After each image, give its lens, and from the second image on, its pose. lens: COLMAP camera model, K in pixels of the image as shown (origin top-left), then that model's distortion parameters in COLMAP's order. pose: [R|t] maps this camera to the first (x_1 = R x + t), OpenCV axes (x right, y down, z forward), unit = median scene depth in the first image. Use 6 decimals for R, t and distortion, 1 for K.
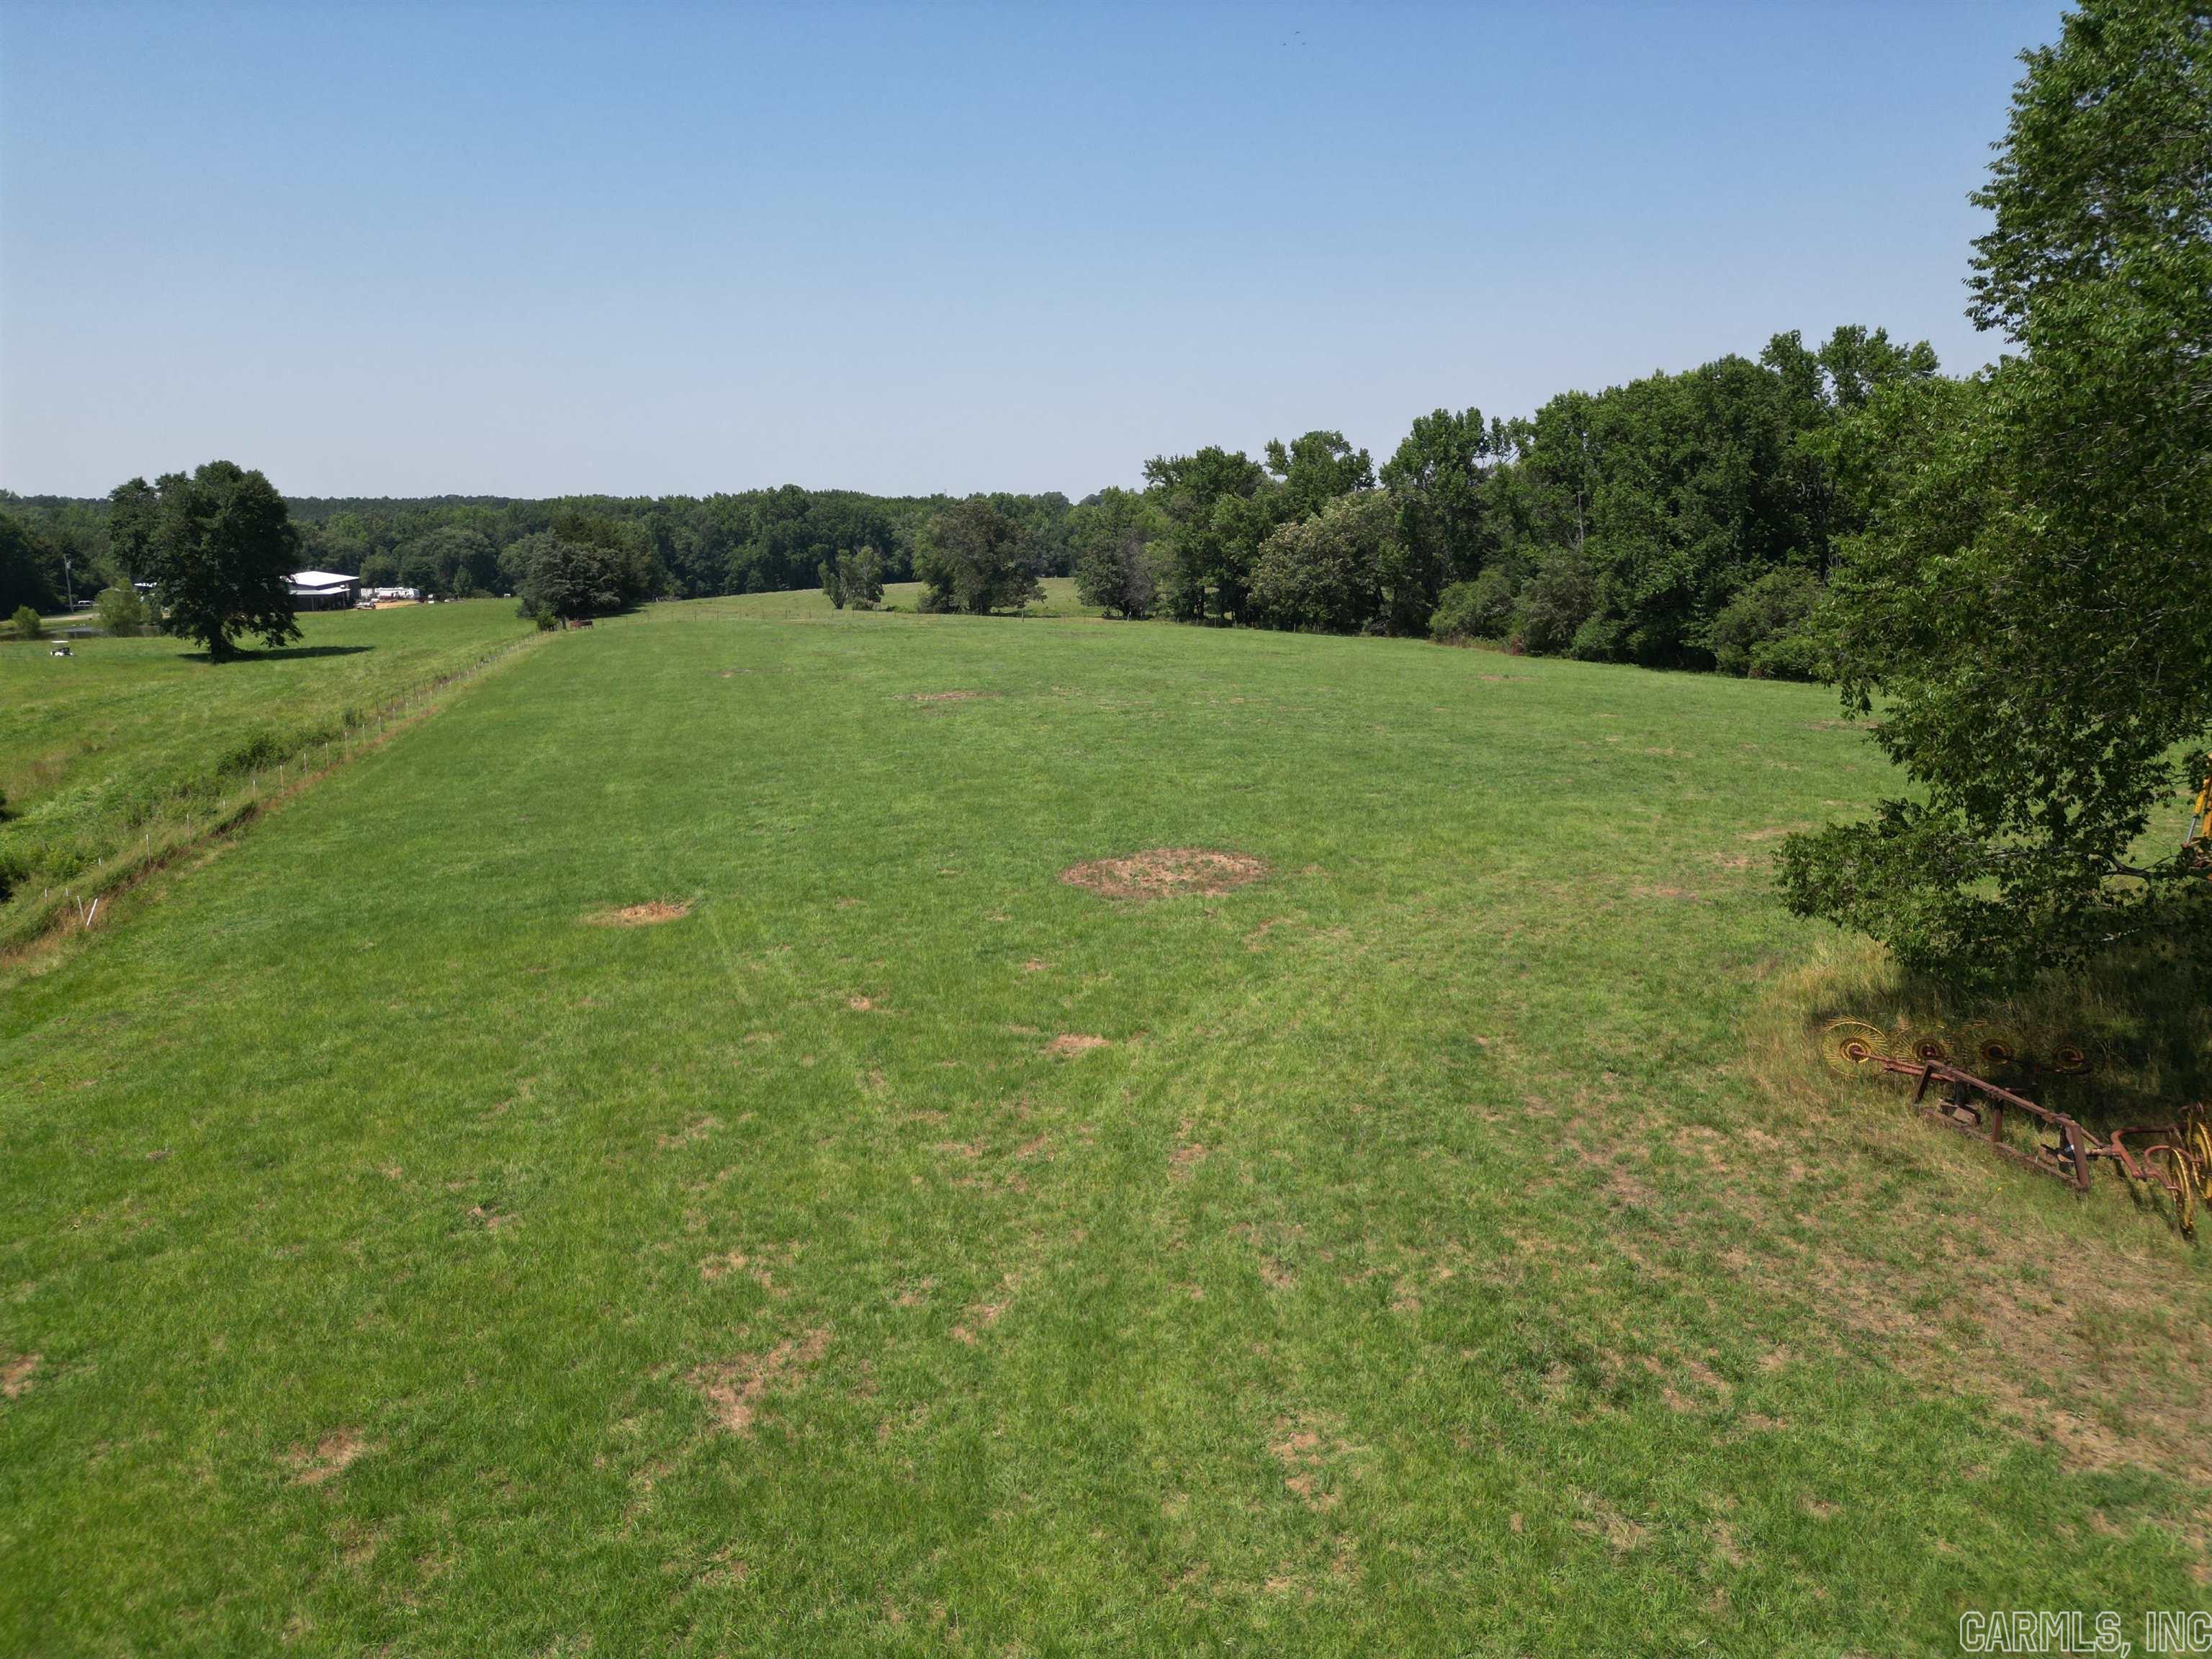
lens RADIAL K [[1560.5, 0, 1102.0], [0, 1560.5, 825.7], [0, 0, 1]] dist [0.057194, -0.048849]
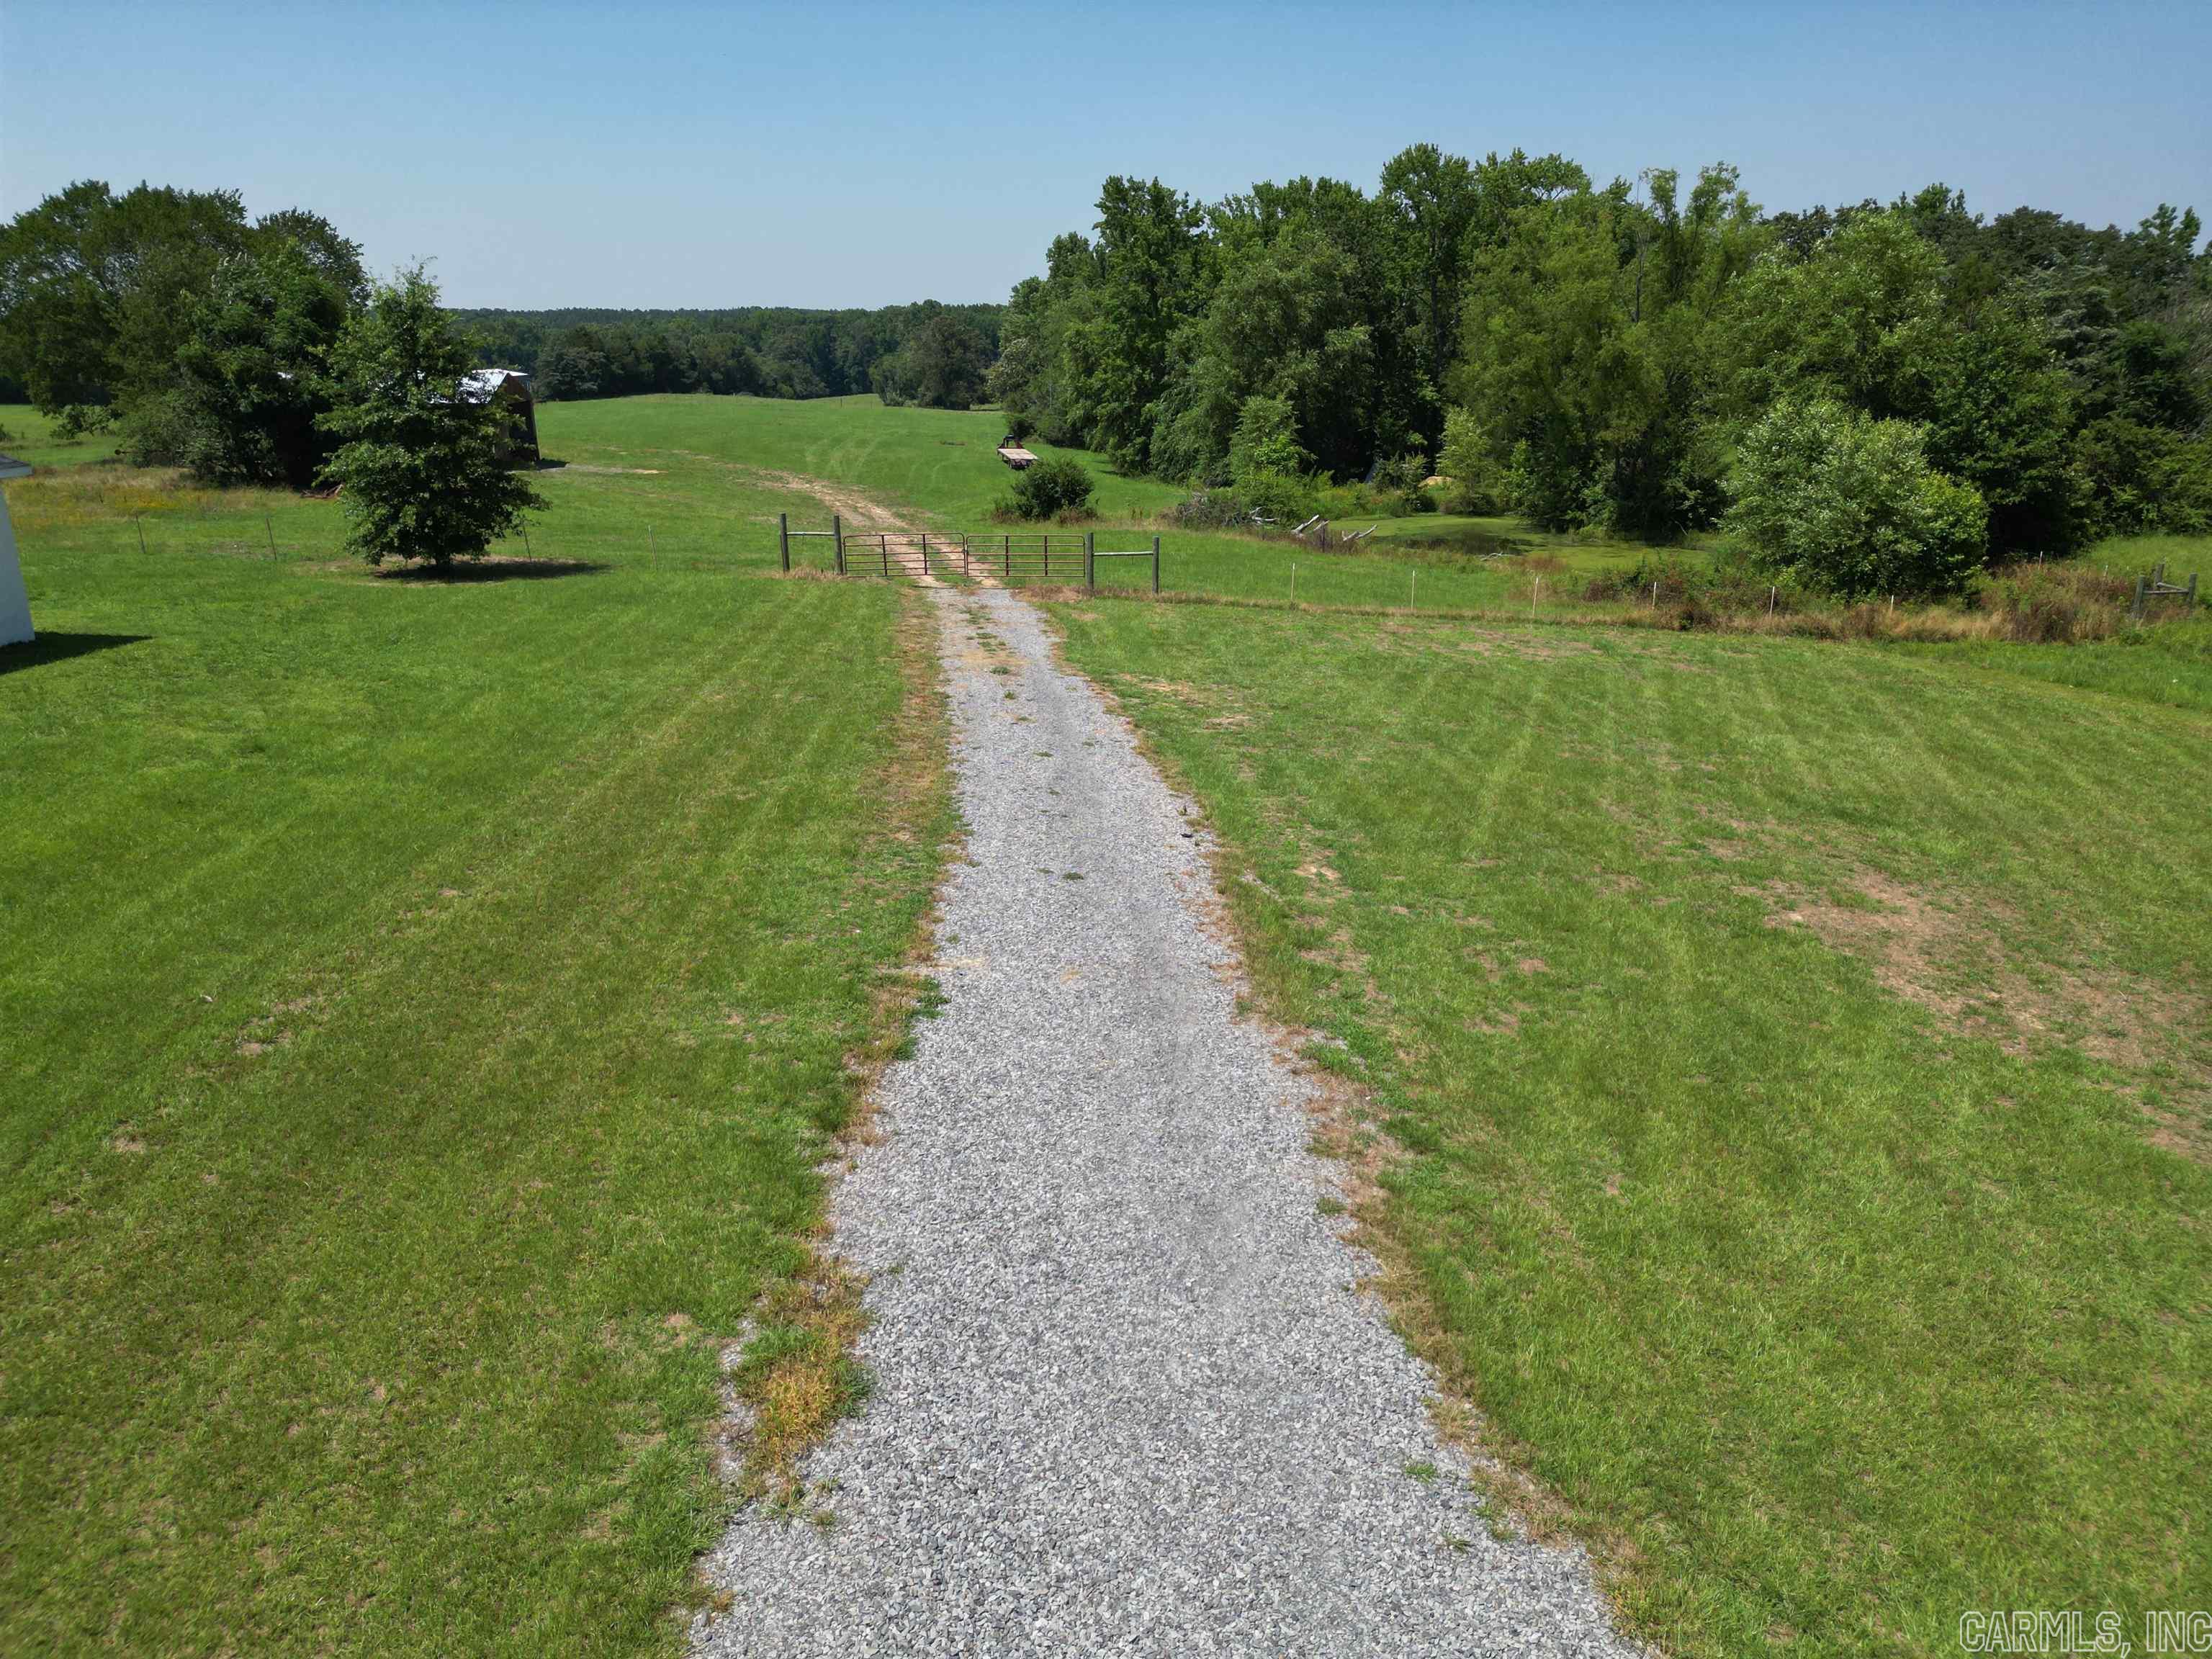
lens RADIAL K [[1560.5, 0, 1103.3], [0, 1560.5, 819.6], [0, 0, 1]] dist [0.057194, -0.048849]
pose [[0.975374, 0.070165, -0.209101, 0.477221], [-0.046757, 0.992280, 0.114865, 0.062860], [0.215546, -0.102259, 0.971125, -0.350328]]
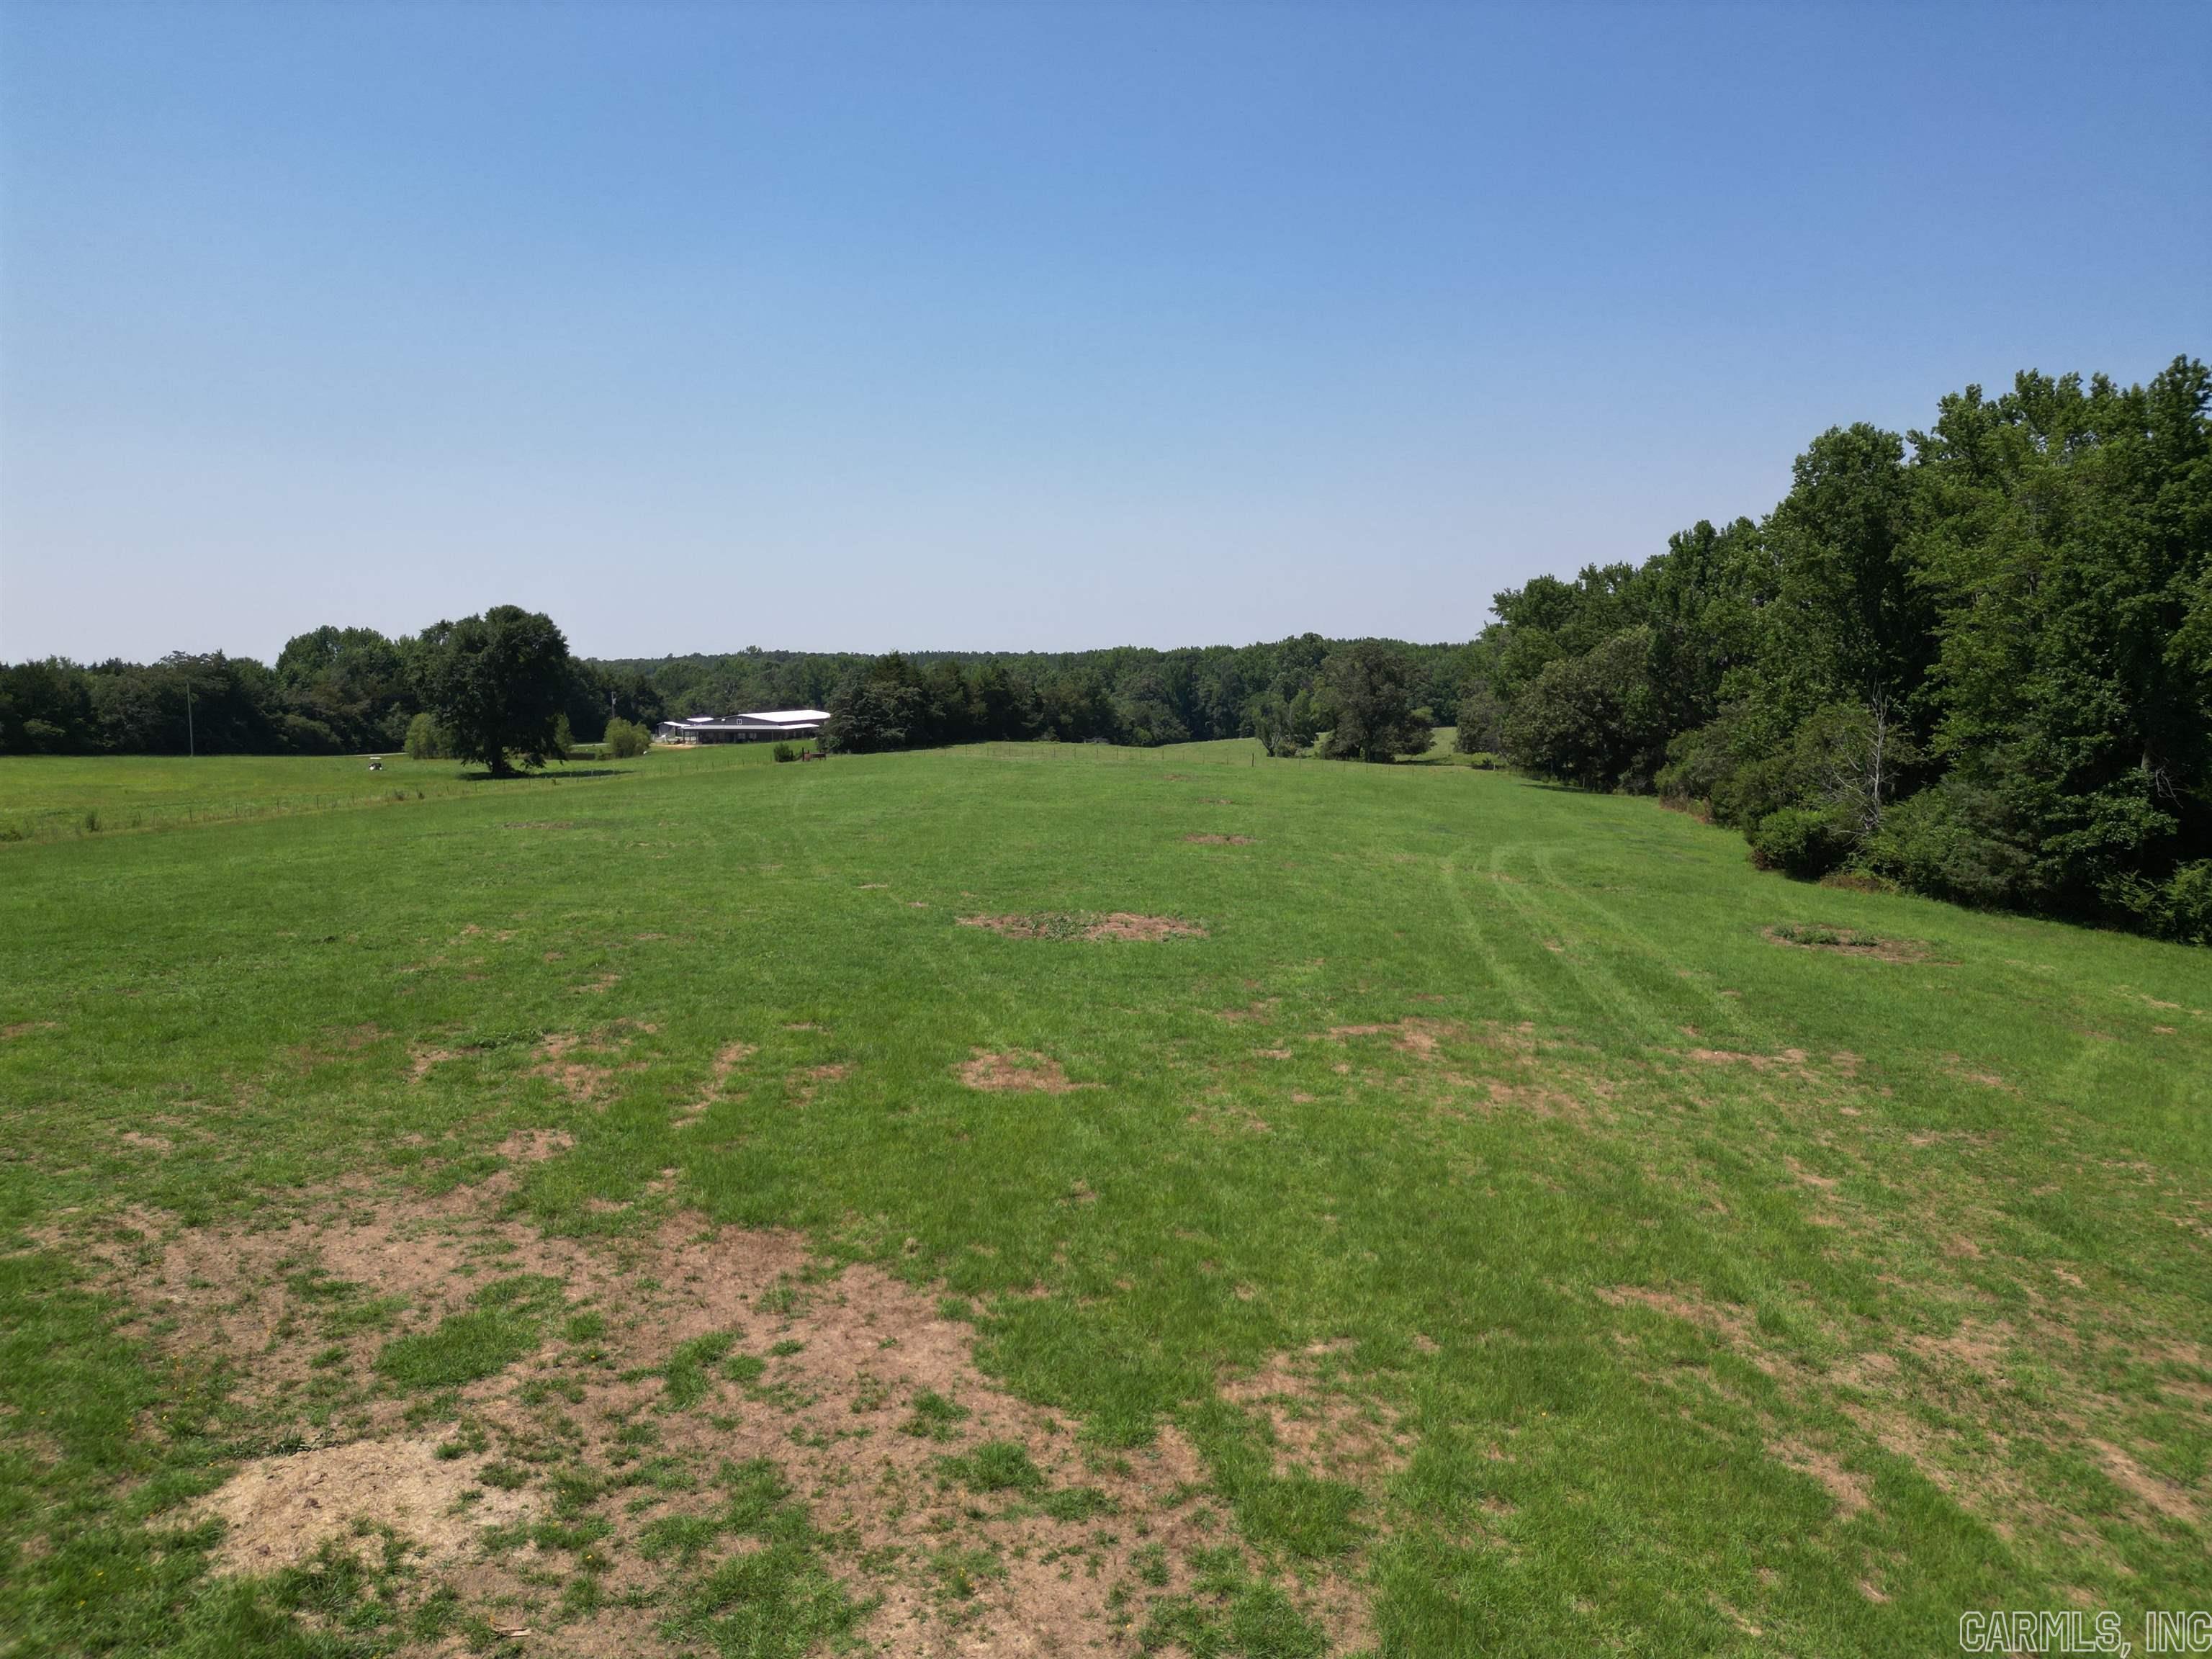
lens RADIAL K [[1560.5, 0, 1115.1], [0, 1560.5, 839.4], [0, 0, 1]] dist [0.057194, -0.048849]
pose [[0.913786, 0.046828, -0.403487, 0.232658], [-0.081663, 0.994230, -0.069555, -0.016109], [0.397902, 0.096508, 0.912338, 0.126172]]
